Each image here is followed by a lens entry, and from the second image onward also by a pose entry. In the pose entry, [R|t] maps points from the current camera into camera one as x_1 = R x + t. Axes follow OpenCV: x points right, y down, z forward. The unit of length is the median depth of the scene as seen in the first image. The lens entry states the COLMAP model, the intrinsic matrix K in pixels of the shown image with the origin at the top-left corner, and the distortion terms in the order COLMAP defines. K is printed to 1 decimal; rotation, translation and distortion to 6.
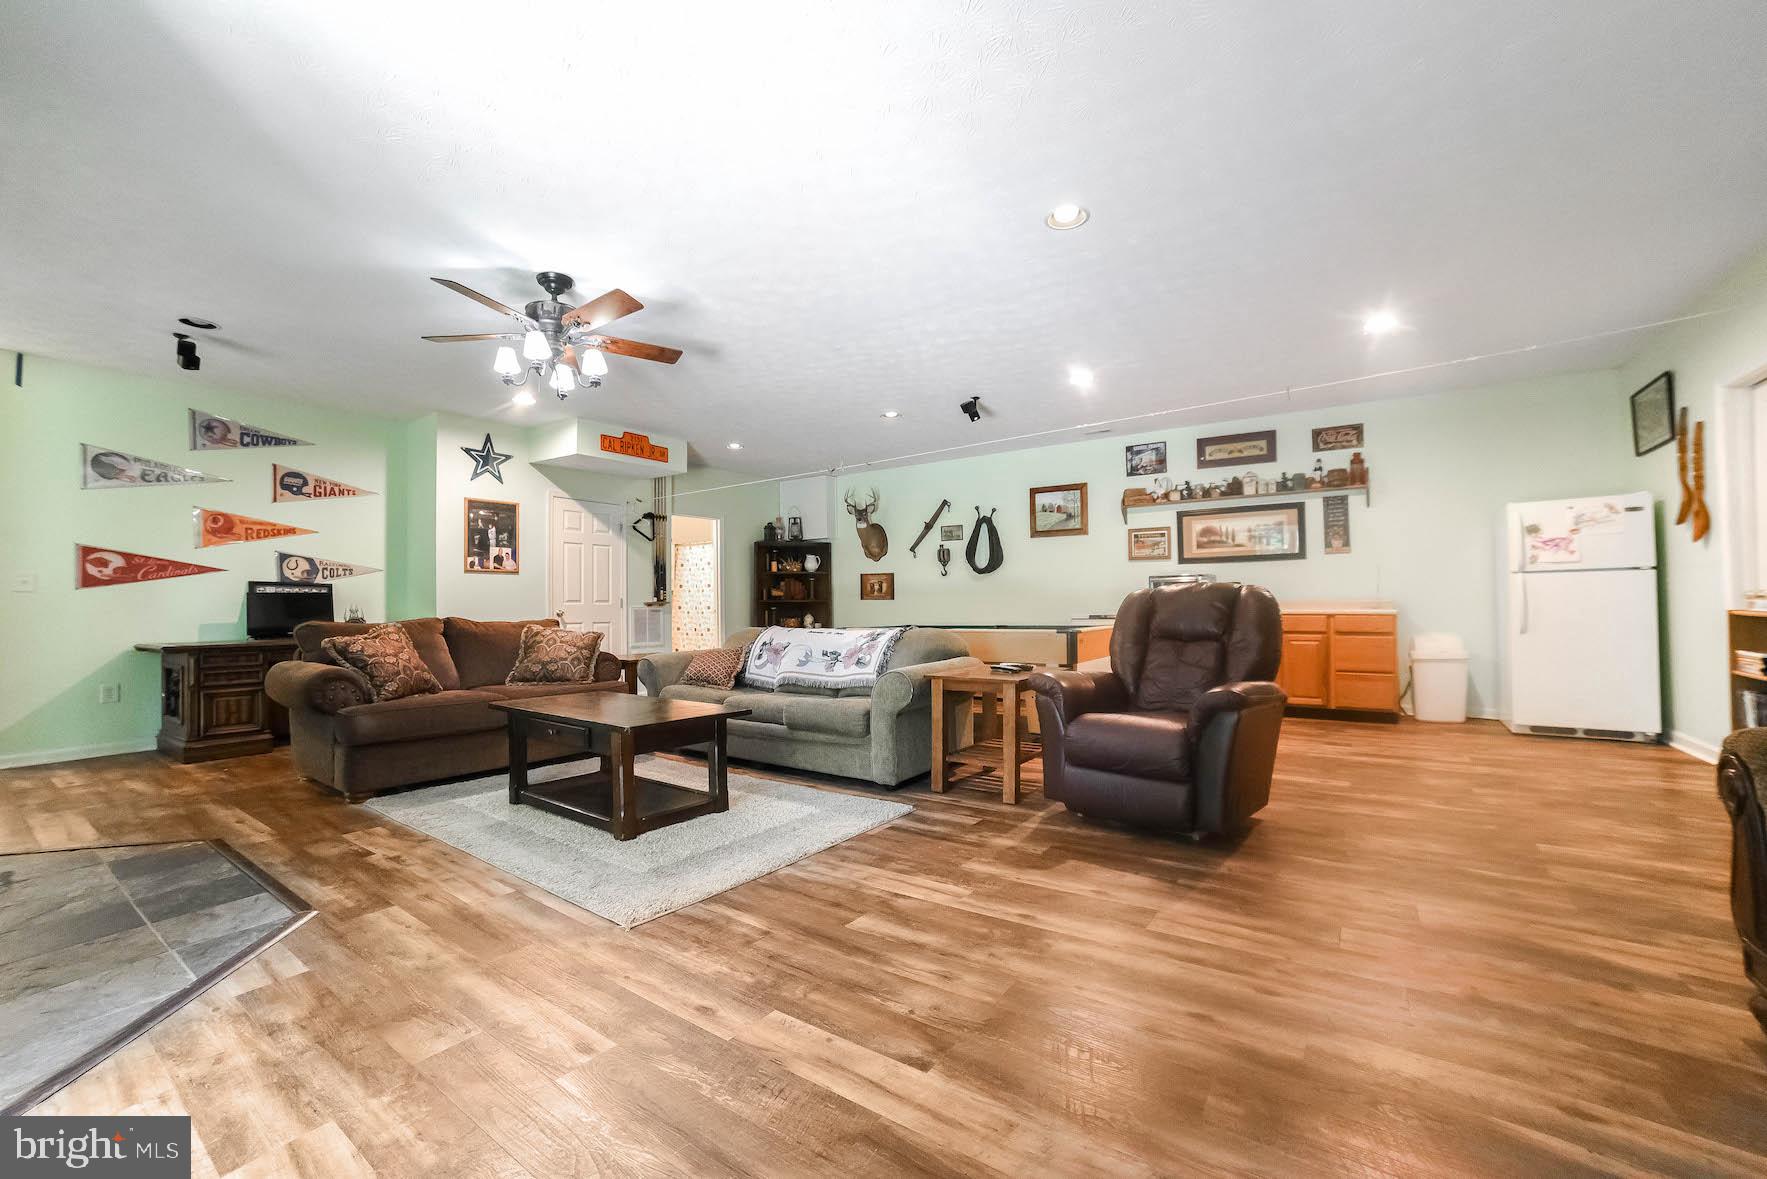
lens RADIAL K [[713.6, 0, 885.6], [0, 713.6, 598.9], [0, 0, 1]] dist [-0.099188, 0.044523]
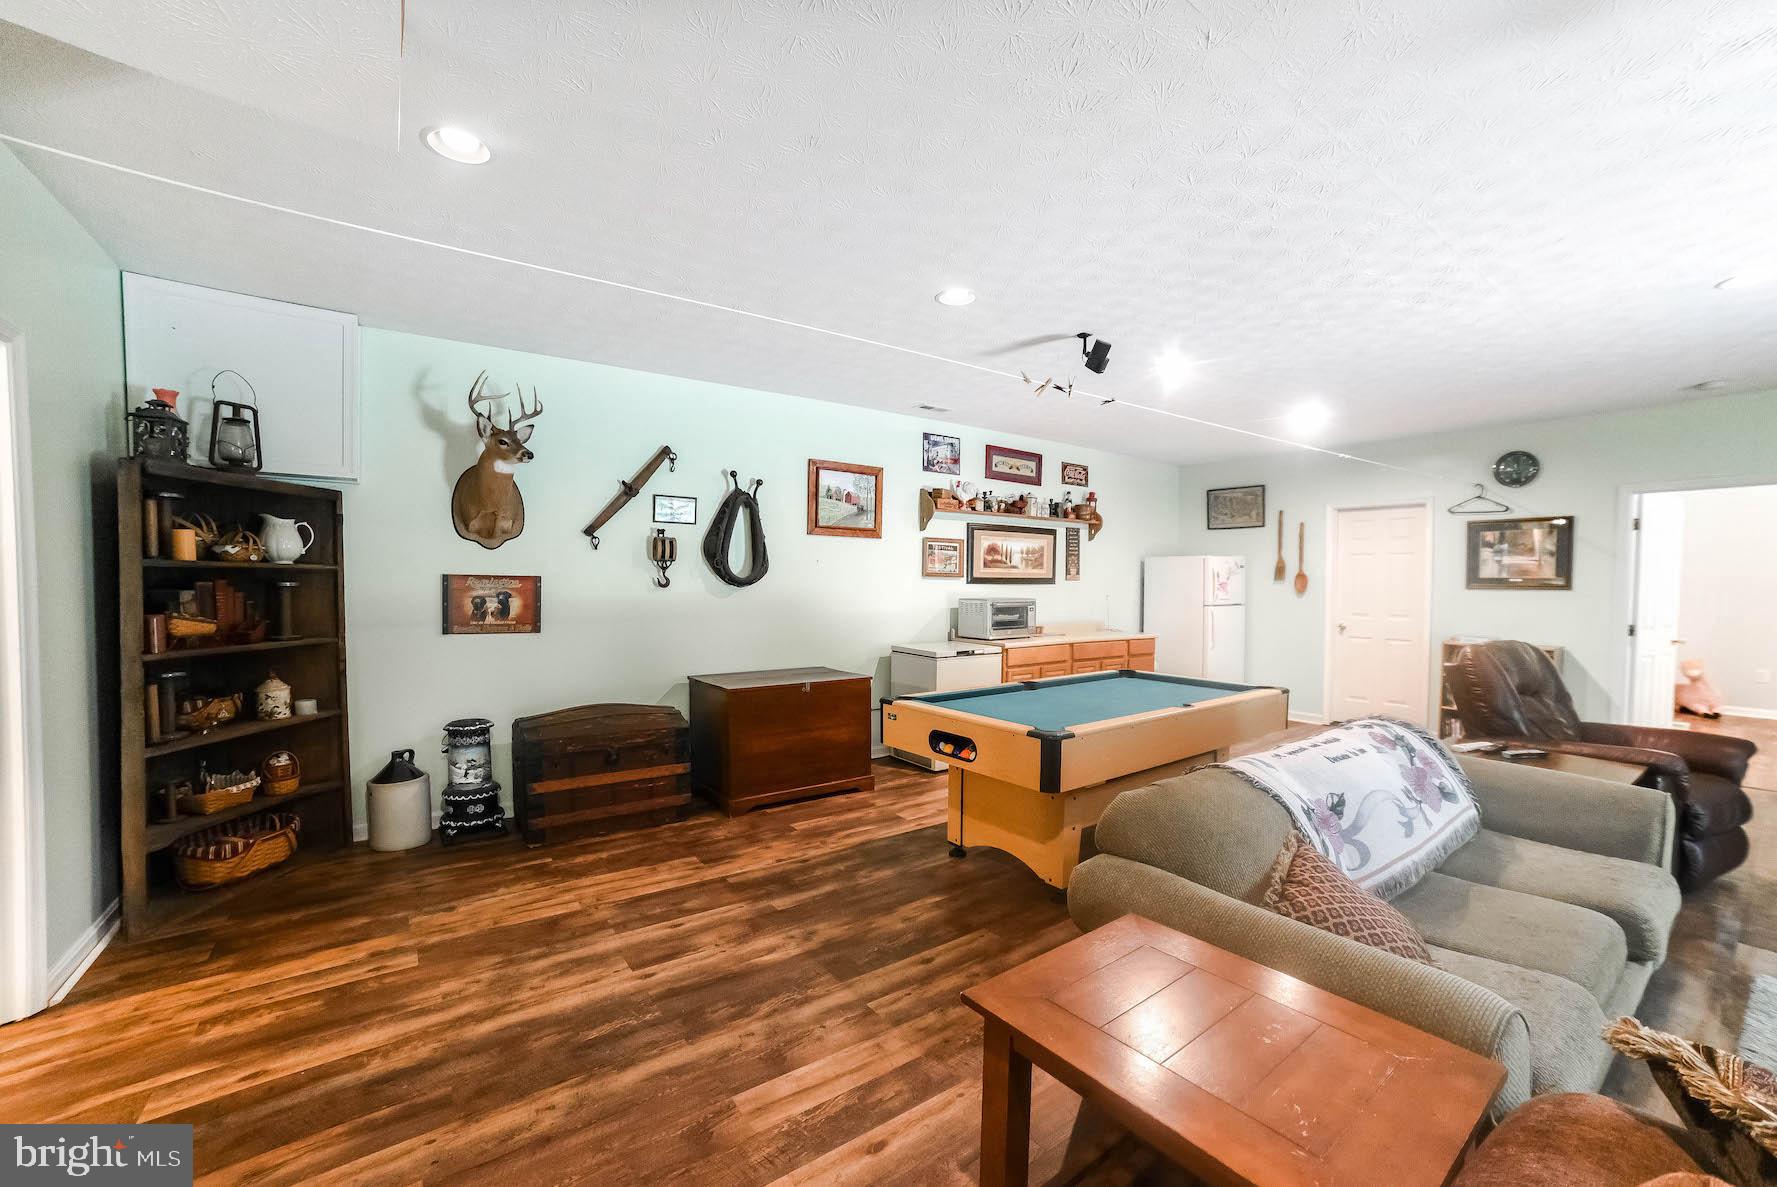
lens RADIAL K [[722.4, 0, 894.3], [0, 722.4, 601.5], [0, 0, 1]] dist [-0.082771, 0.031240]
pose [[0.327267, -0.008593, 0.944893, -0.447733], [-0.018040, 0.999720, 0.015340, -0.039320], [-0.944760, -0.022066, 0.327020, 0.783634]]
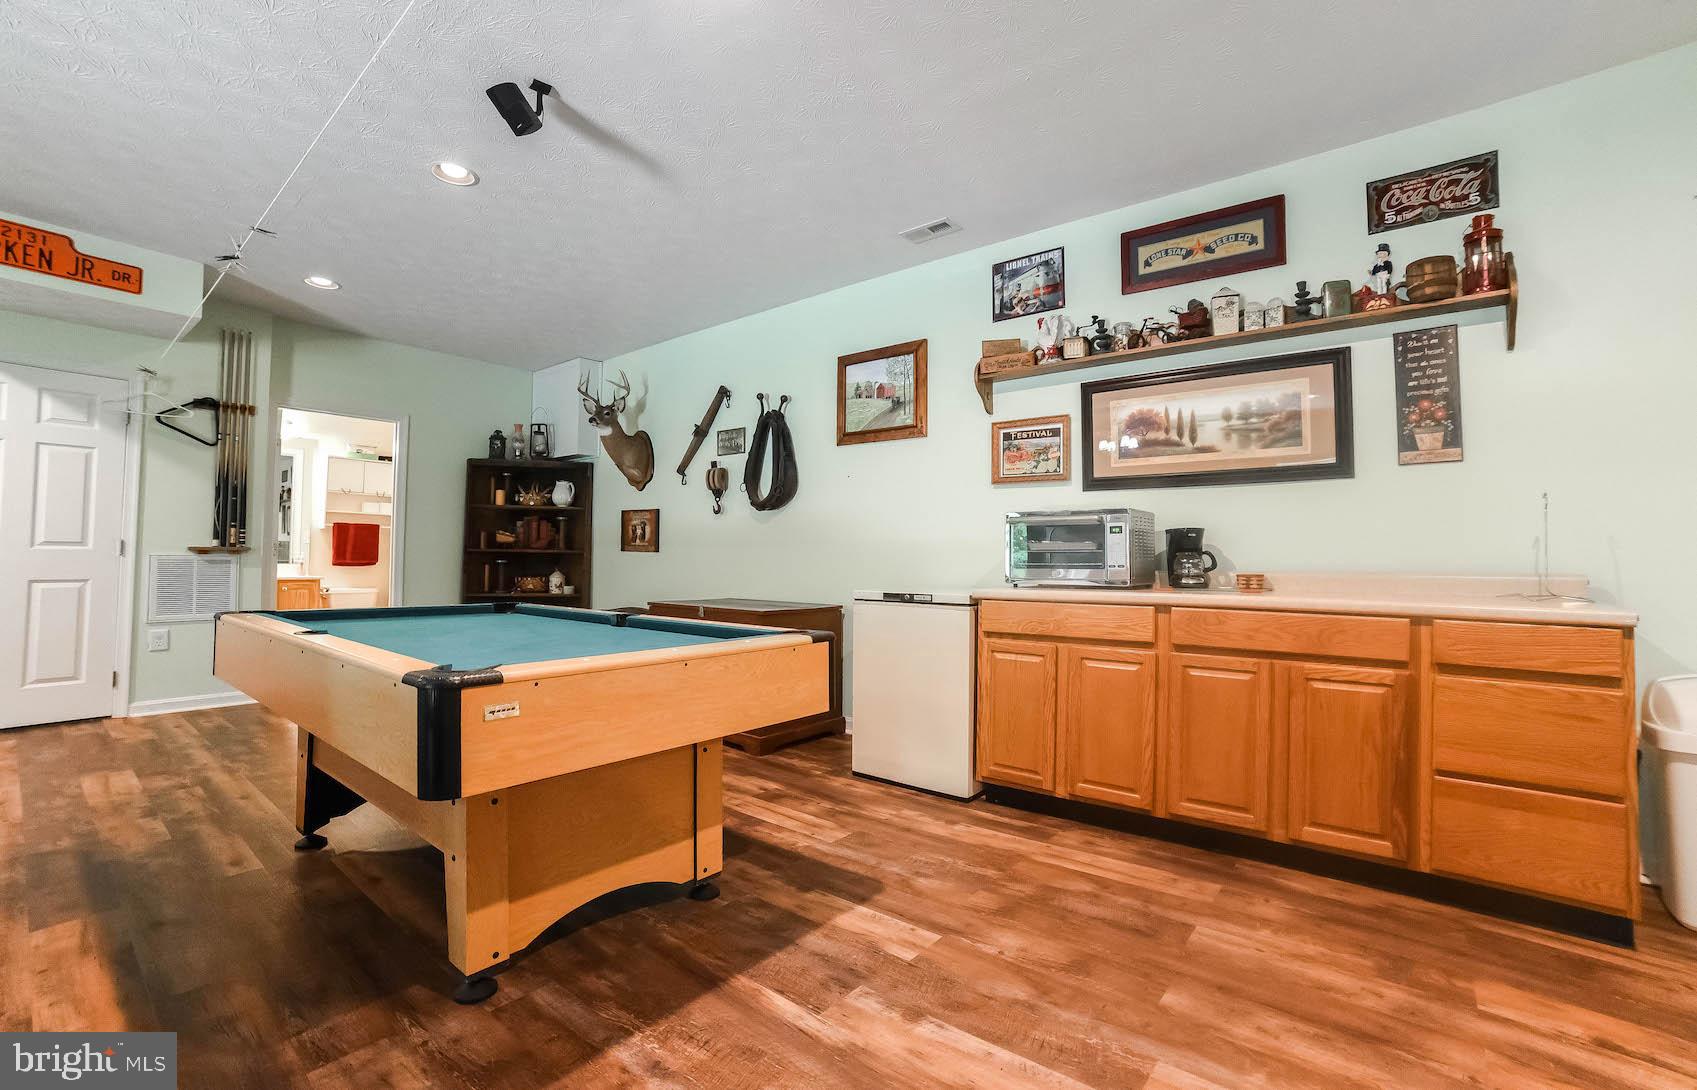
lens RADIAL K [[709.3, 0, 895.4], [0, 709.3, 535.0], [0, 0, 1]] dist [-0.096789, 0.042104]
pose [[0.998928, 0.019786, -0.041847, 0.304526], [-0.020754, 0.999524, -0.022825, -0.005308], [0.041375, 0.023669, 0.998863, 0.502536]]
